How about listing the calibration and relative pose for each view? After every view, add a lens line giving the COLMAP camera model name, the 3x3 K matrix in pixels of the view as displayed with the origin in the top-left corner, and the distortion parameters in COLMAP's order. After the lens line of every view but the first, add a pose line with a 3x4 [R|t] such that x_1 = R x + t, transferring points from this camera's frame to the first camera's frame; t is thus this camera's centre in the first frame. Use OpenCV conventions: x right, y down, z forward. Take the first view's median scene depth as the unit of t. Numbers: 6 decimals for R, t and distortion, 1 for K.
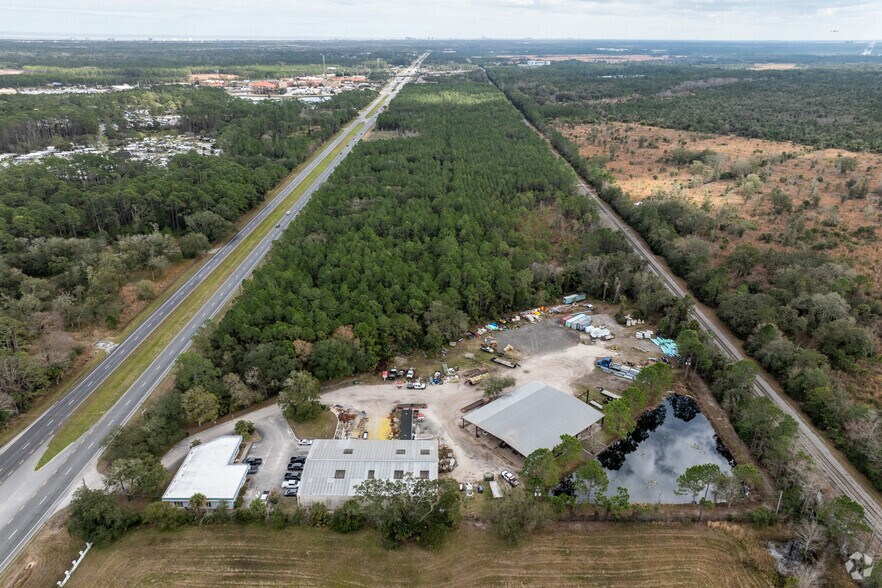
lens RADIAL K [[637.7, 0, 441.0], [0, 637.7, 294.0], [0, 0, 1]] dist [-0.005494, 0.040118]
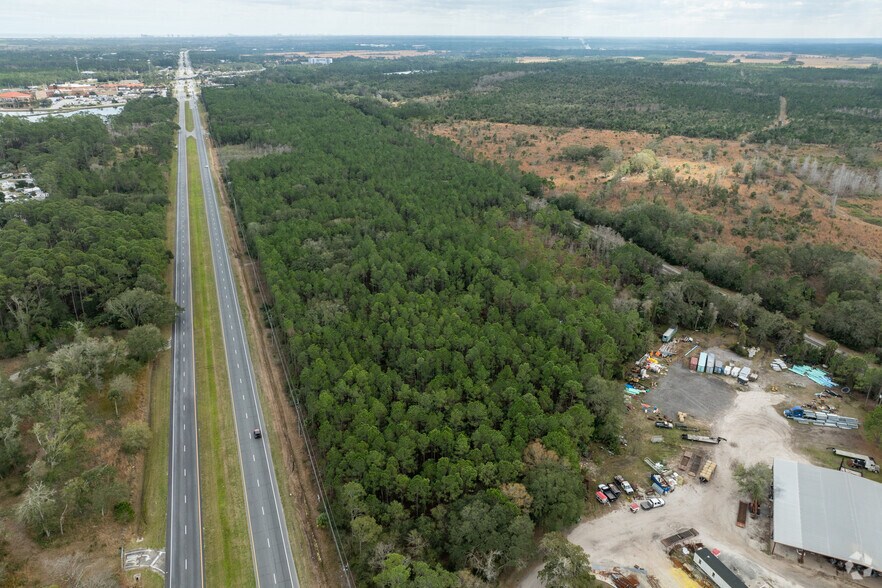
lens RADIAL K [[637.7, 0, 441.0], [0, 637.7, 294.0], [0, 0, 1]] dist [-0.005494, 0.040118]
pose [[0.926097, -0.150292, 0.346058, -0.273127], [0.148628, 0.988391, 0.031507, -0.087978], [-0.346776, 0.022256, 0.937684, 0.213144]]
